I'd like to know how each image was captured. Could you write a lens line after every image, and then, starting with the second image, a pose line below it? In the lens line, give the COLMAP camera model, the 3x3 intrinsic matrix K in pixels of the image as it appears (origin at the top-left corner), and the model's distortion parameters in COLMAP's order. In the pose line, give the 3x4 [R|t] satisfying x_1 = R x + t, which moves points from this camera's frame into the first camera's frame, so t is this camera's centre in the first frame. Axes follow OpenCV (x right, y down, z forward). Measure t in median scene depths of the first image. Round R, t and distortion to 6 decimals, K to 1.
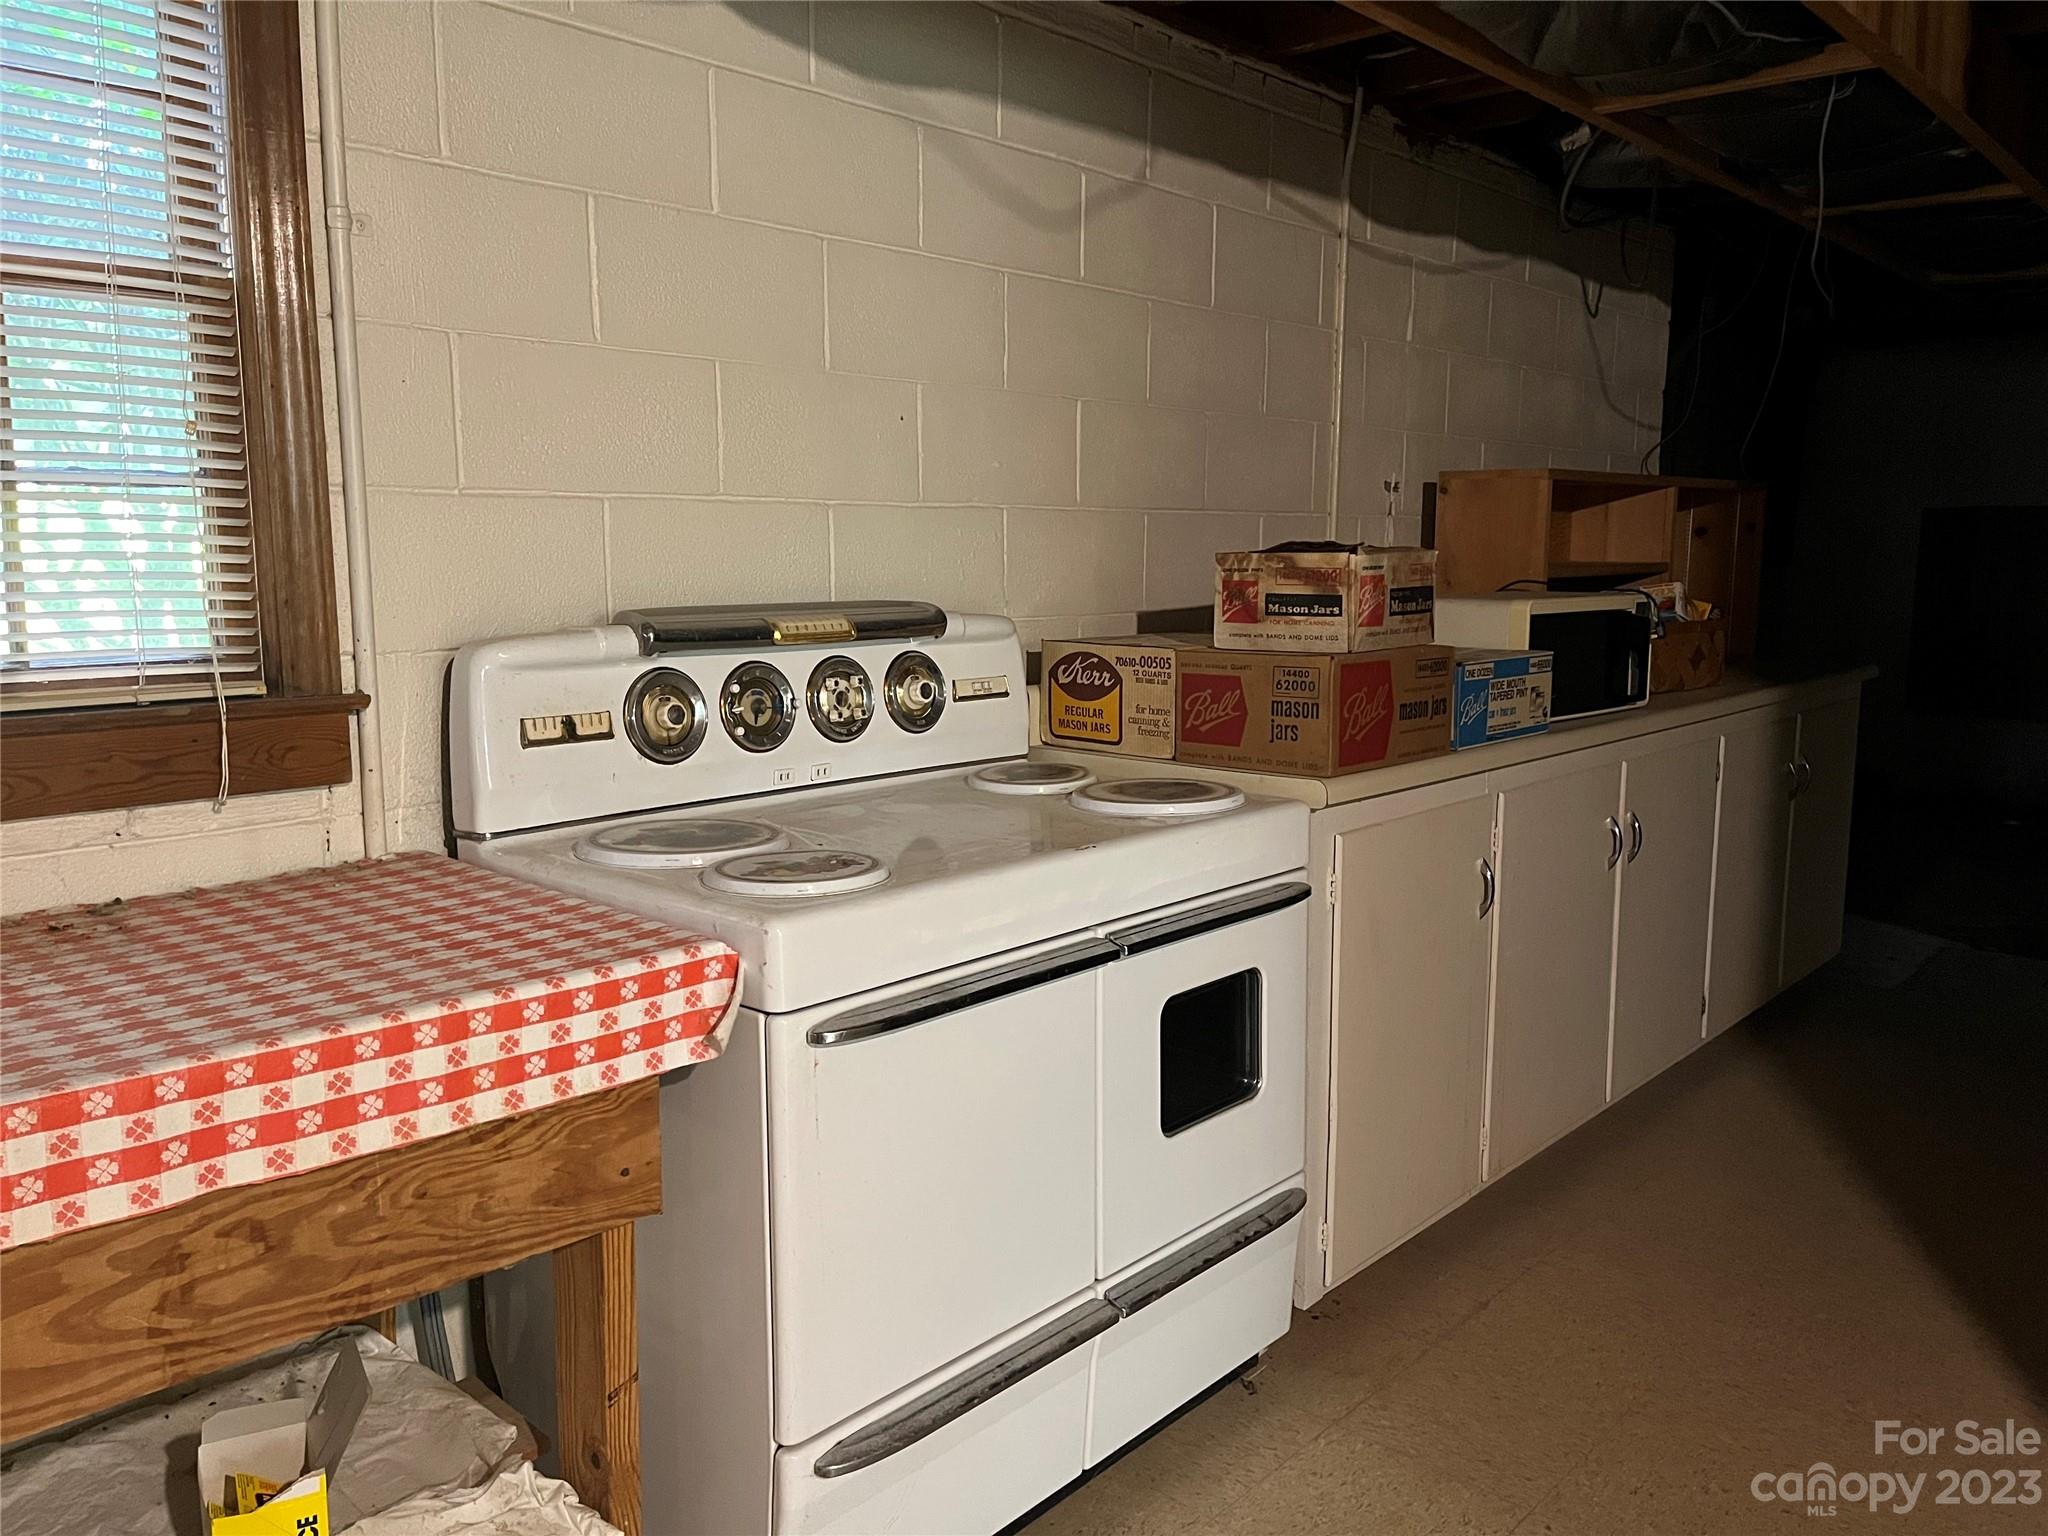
lens RADIAL K [[1562.0, 0, 1029.0], [0, 1562.0, 758.9], [0, 0, 1]] dist [0.065426, -0.095989]
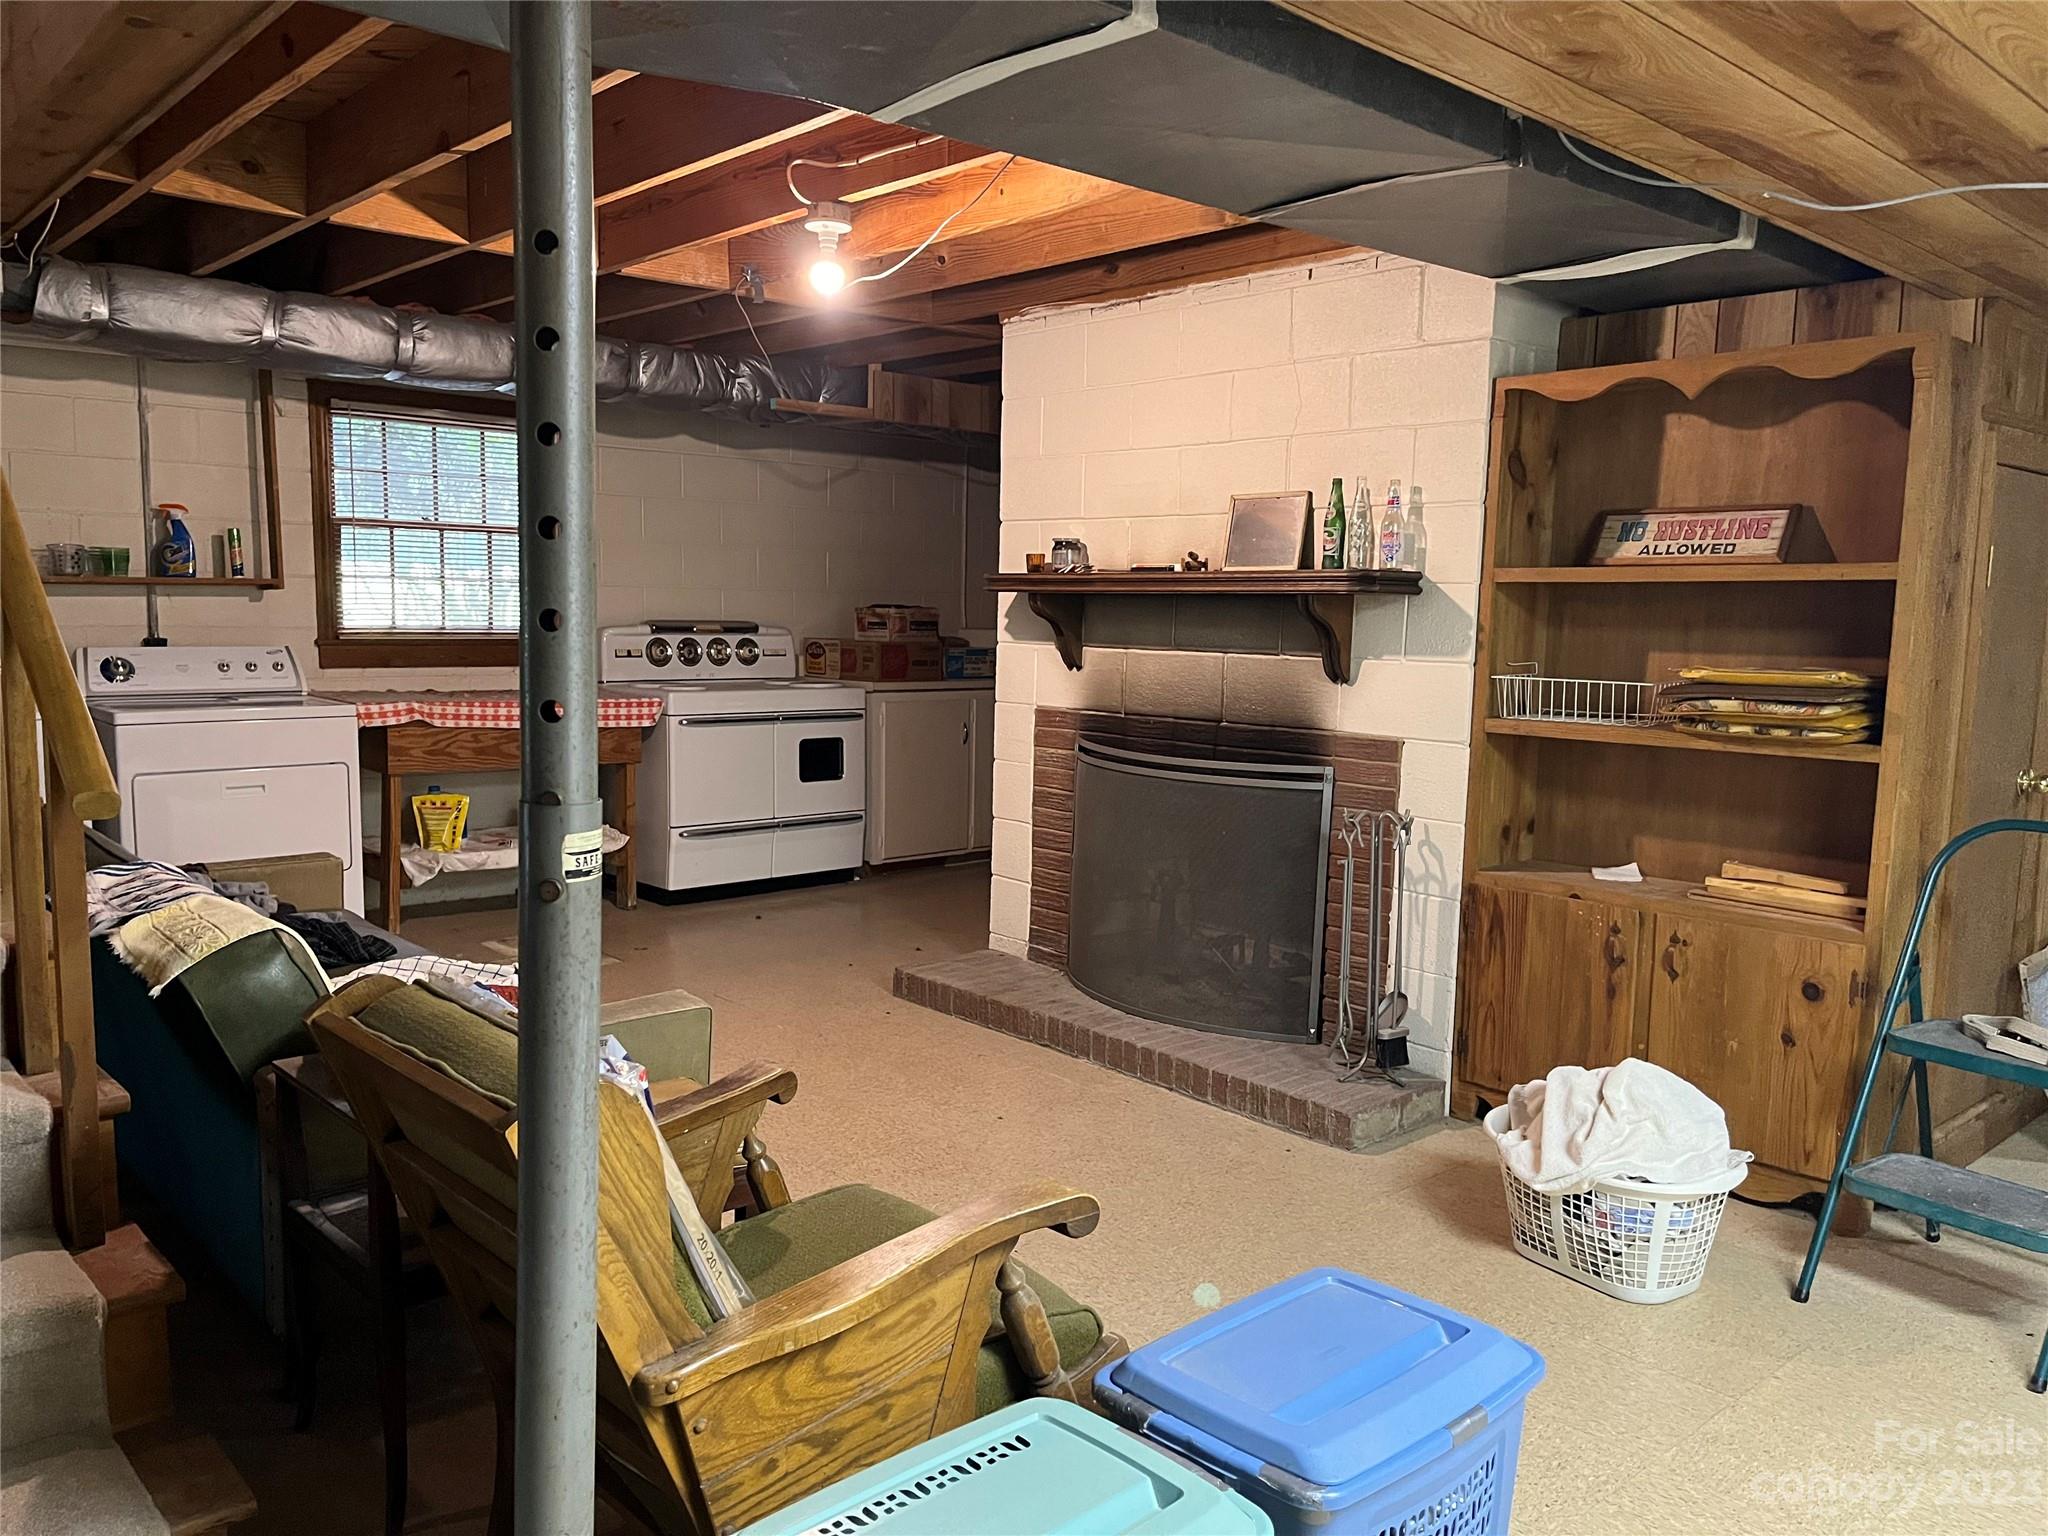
lens RADIAL K [[1562.0, 0, 1019.1], [0, 1562.0, 776.6], [0, 0, 1]] dist [0.065426, -0.095989]
pose [[0.995700, 0.029511, -0.087805, 0.771417], [-0.031617, 0.999242, -0.022701, 0.267176], [0.087069, 0.025380, 0.995879, -2.082315]]
